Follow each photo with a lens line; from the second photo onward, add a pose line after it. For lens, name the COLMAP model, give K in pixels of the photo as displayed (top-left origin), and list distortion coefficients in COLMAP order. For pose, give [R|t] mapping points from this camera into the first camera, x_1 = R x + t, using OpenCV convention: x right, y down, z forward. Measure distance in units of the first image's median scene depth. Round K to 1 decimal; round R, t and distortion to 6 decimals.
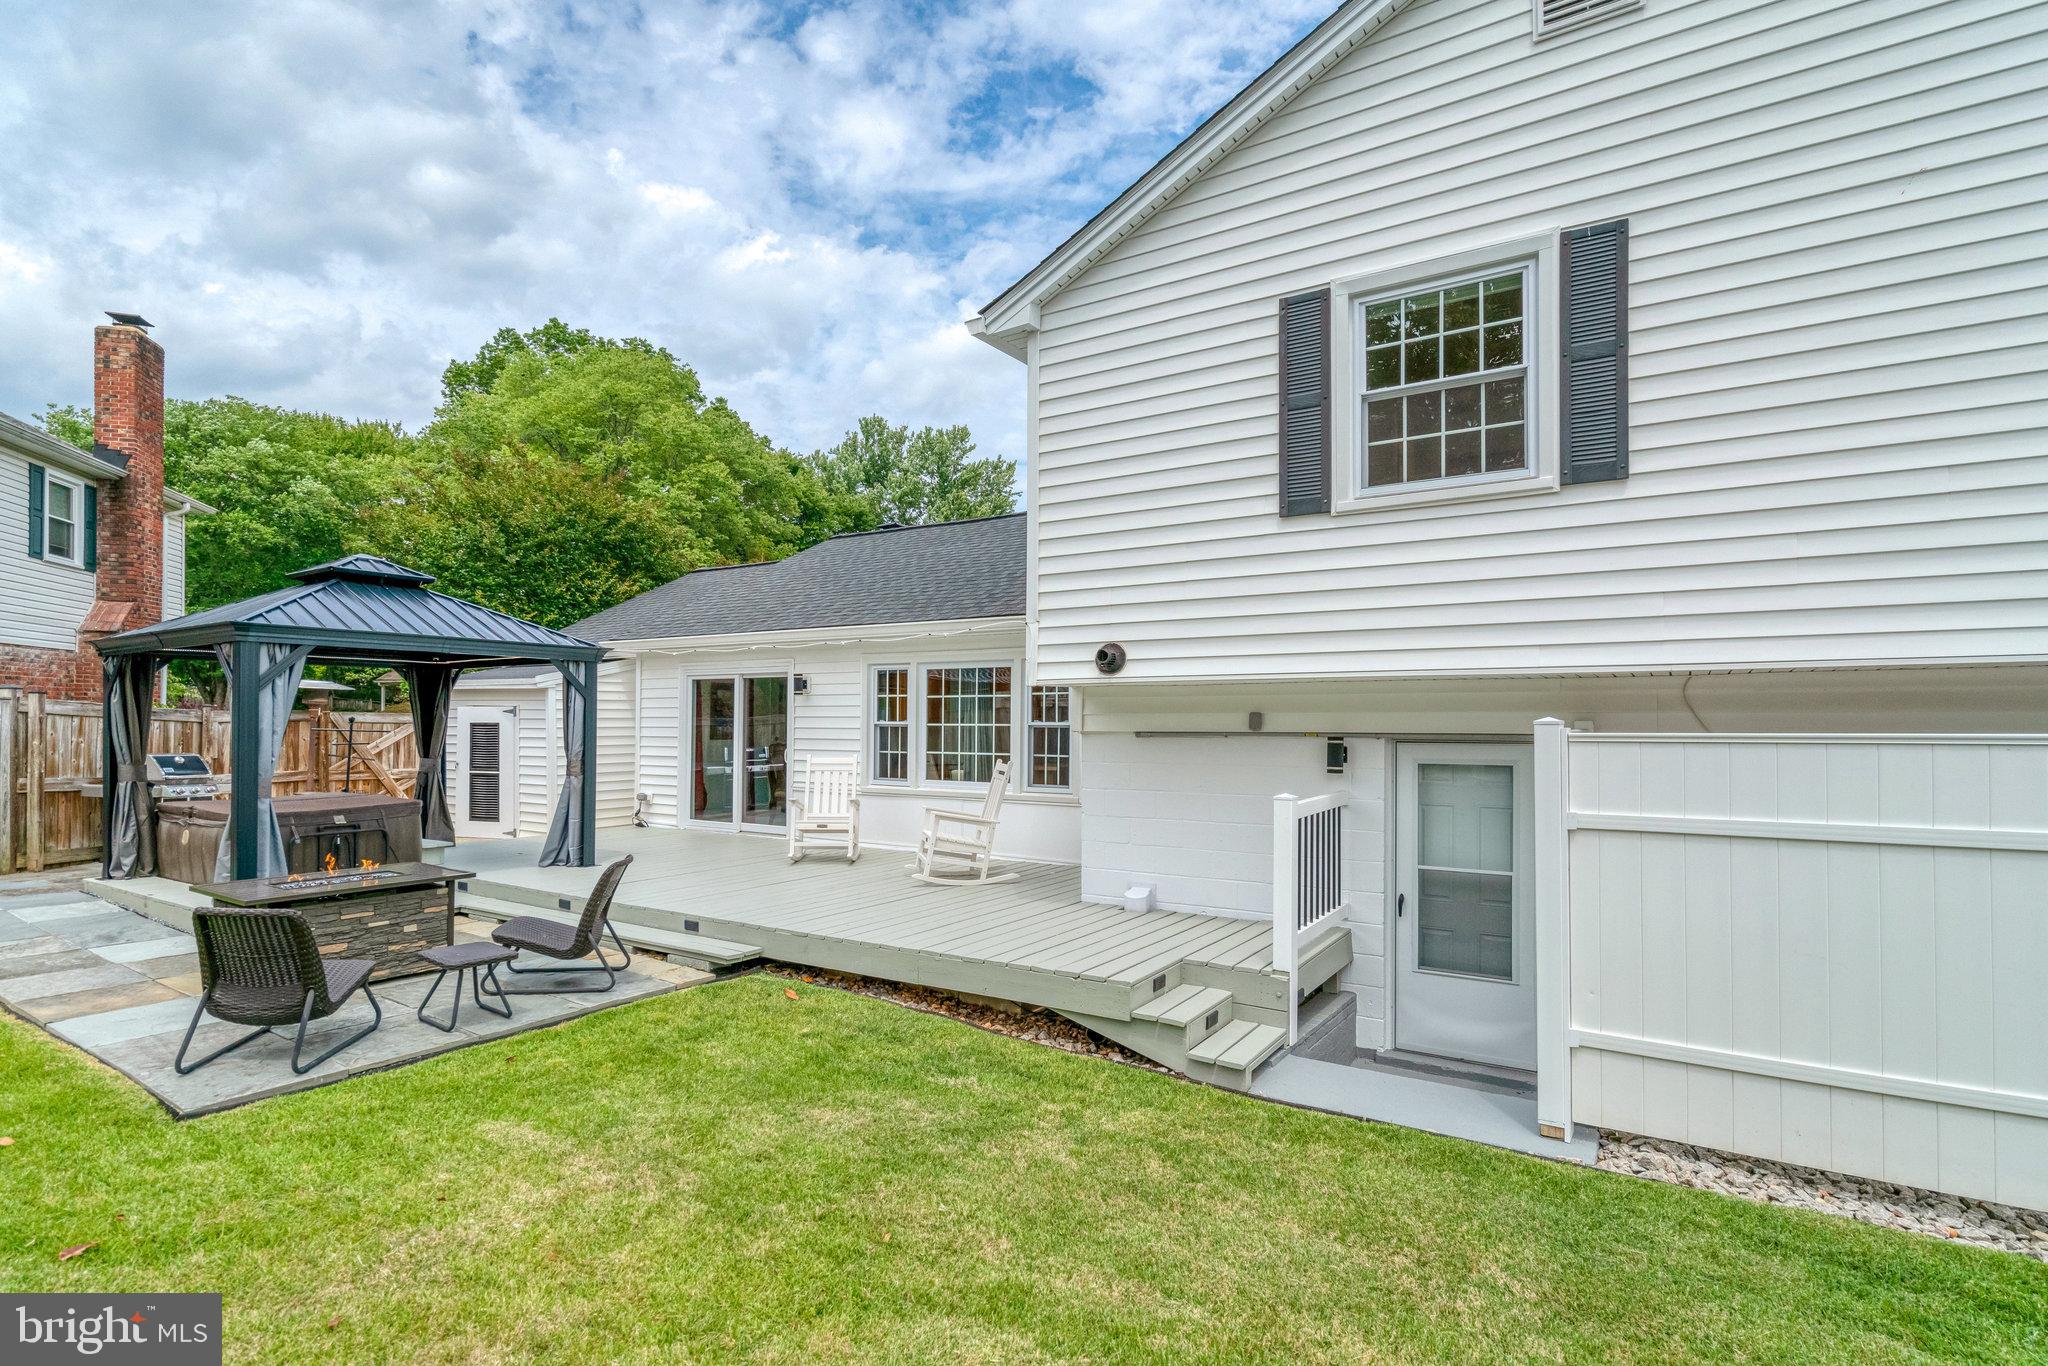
lens RADIAL K [[1008.8, 0, 1006.6], [0, 1008.8, 693.7], [0, 0, 1]] dist [-0.025535, 0.009467]
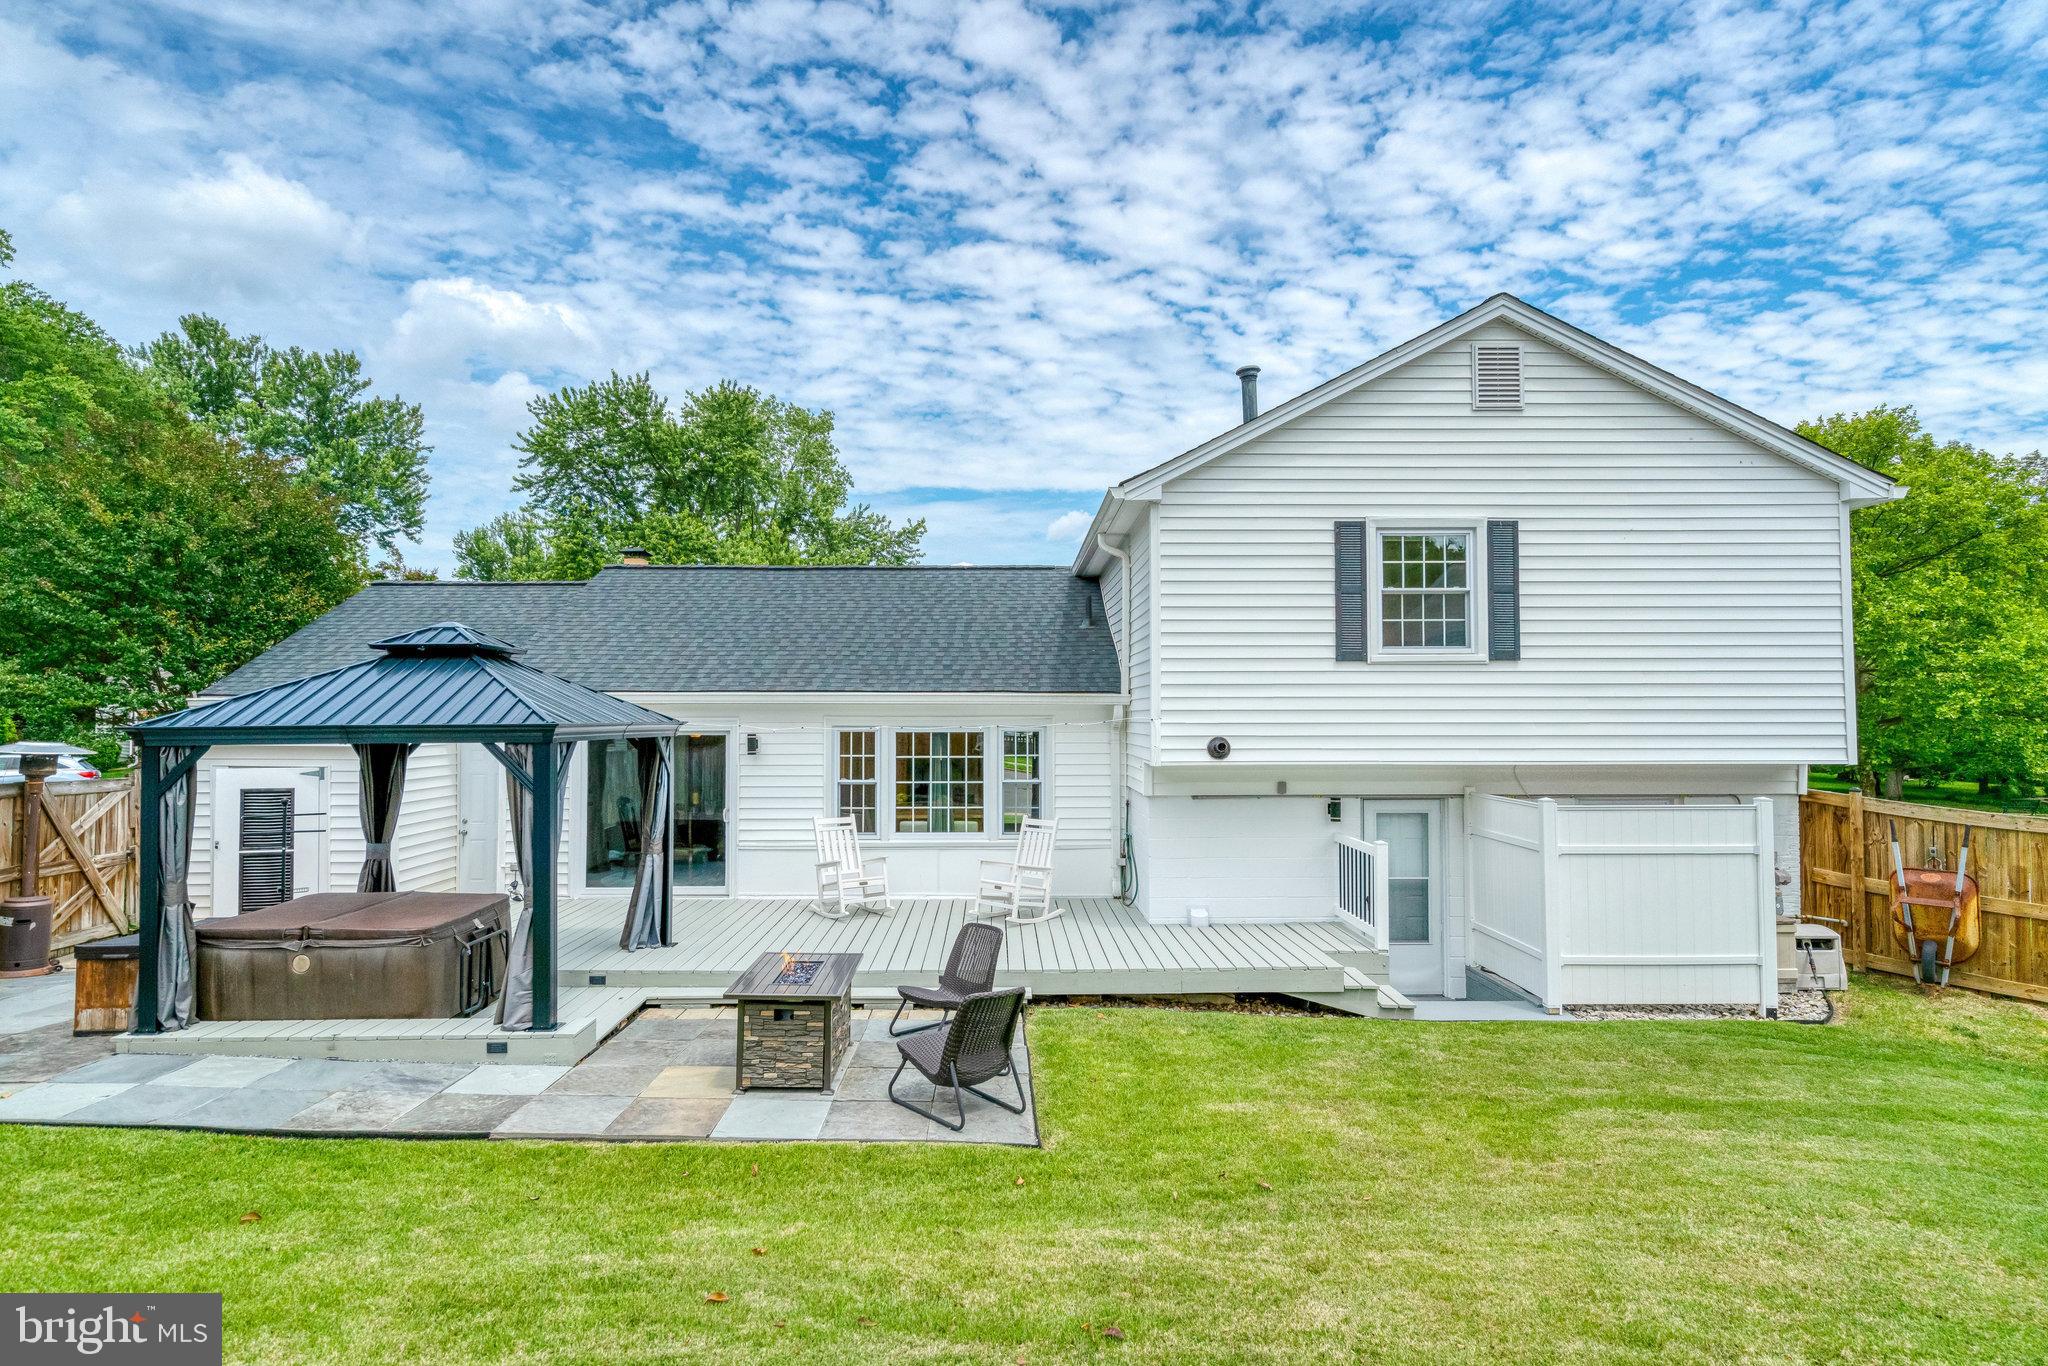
lens RADIAL K [[1128.7, 0, 1022.2], [0, 1128.7, 642.8], [0, 0, 1]] dist [-0.000916, -0.000017]
pose [[0.810941, 0.038848, 0.583836, -1.064624], [-0.017916, 0.998974, -0.041586, -0.112113], [-0.584853, 0.023263, 0.810806, -0.129828]]
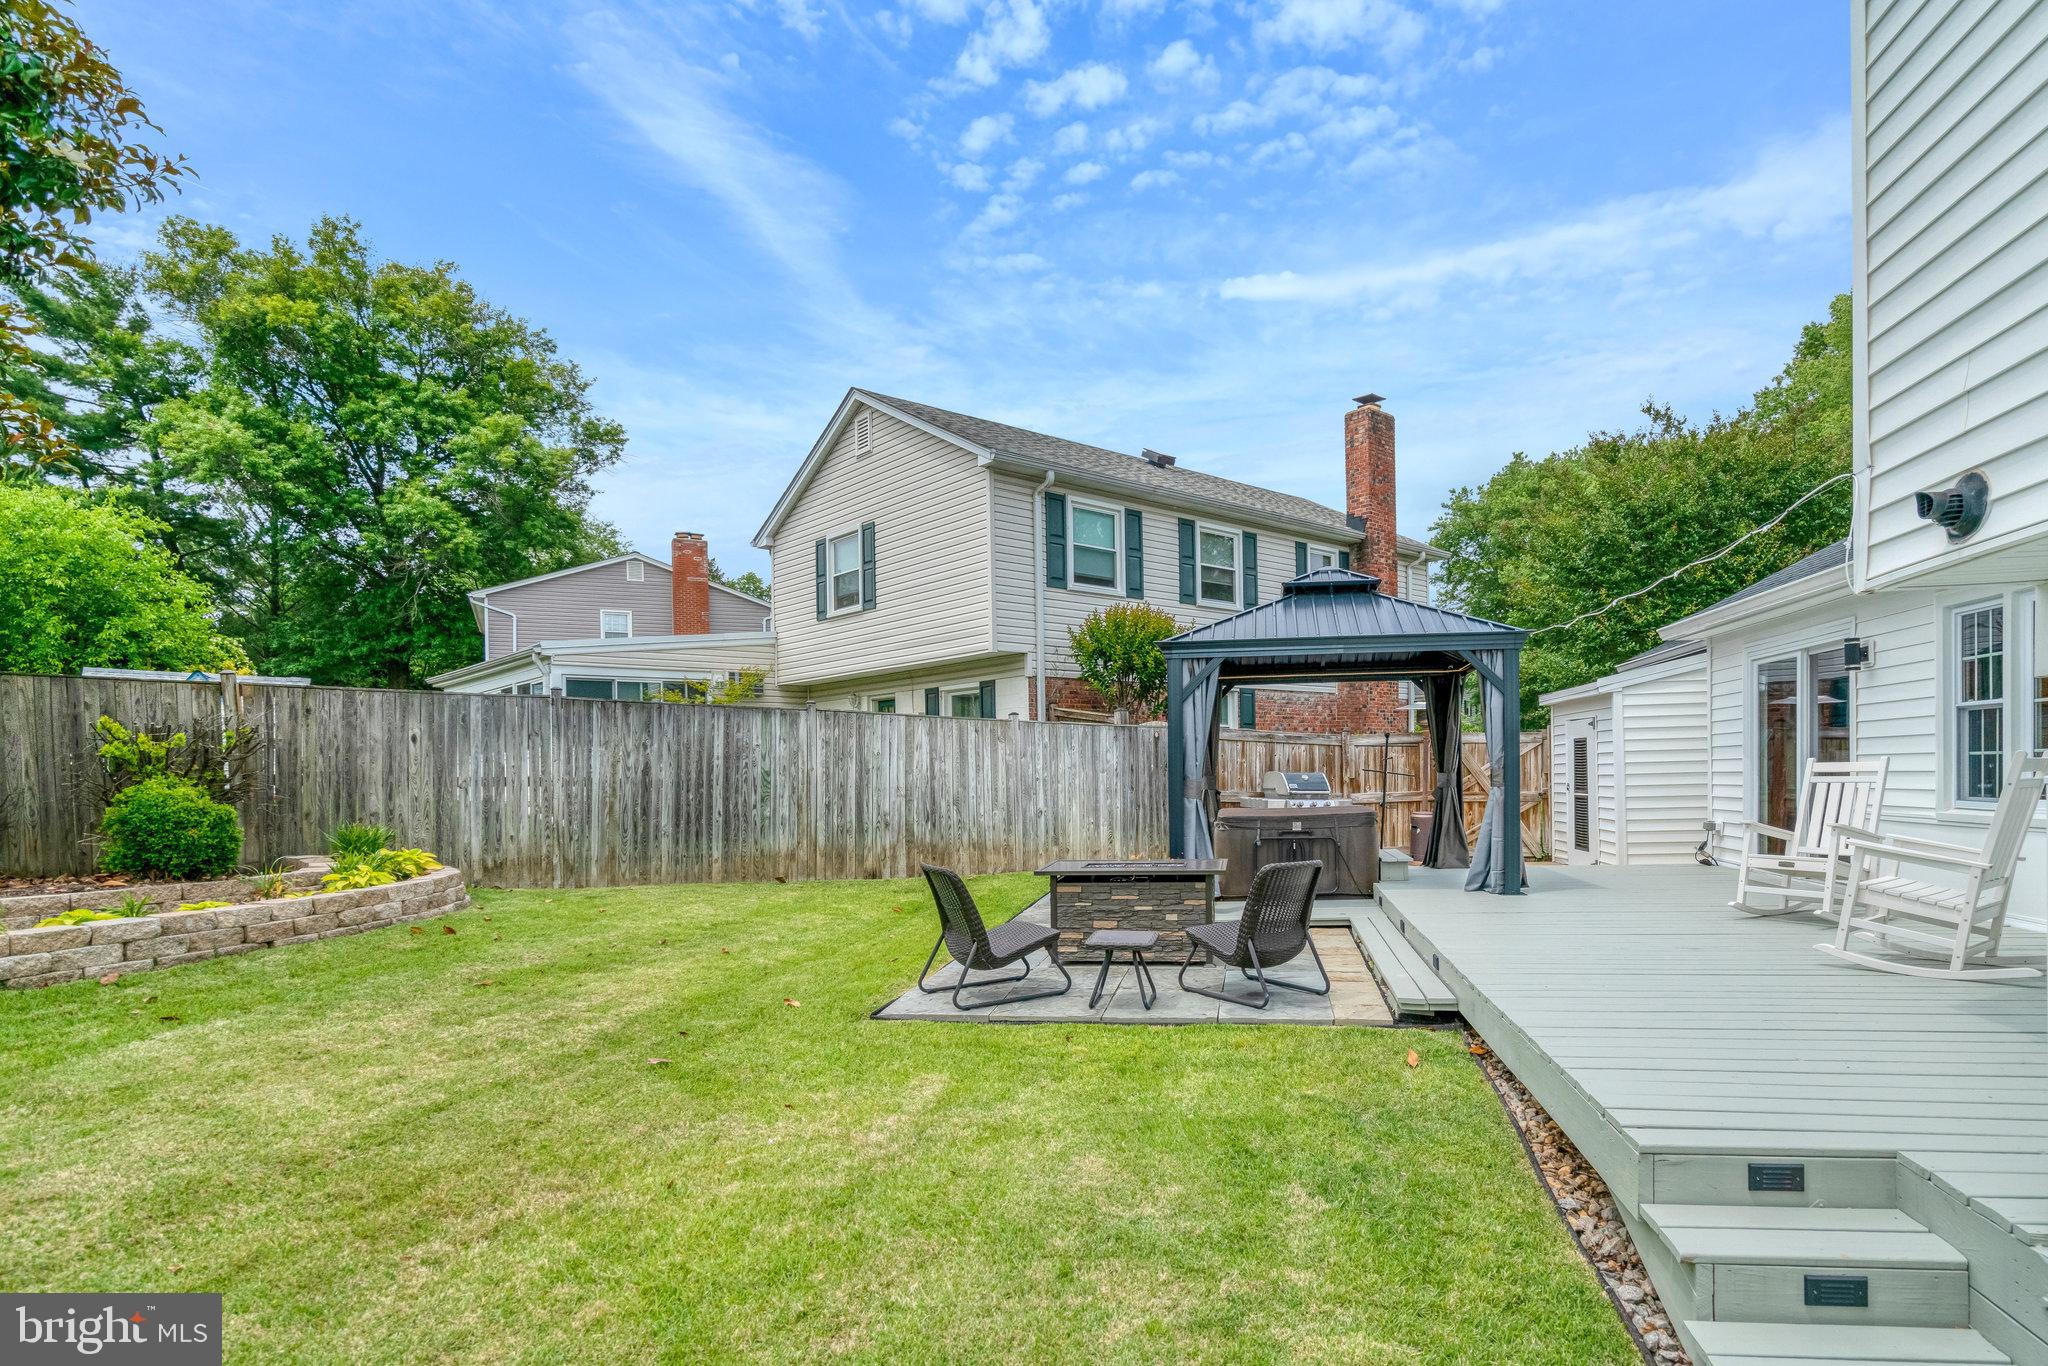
lens RADIAL K [[1130.0, 0, 1093.3], [0, 1130.0, 770.5], [0, 0, 1]] dist [-0.004373, -0.000161]
pose [[0.432512, -0.009113, -0.901582, 0.390633], [0.039698, 0.999172, 0.008944, 0.065321], [0.900754, -0.039659, 0.432516, 0.399596]]
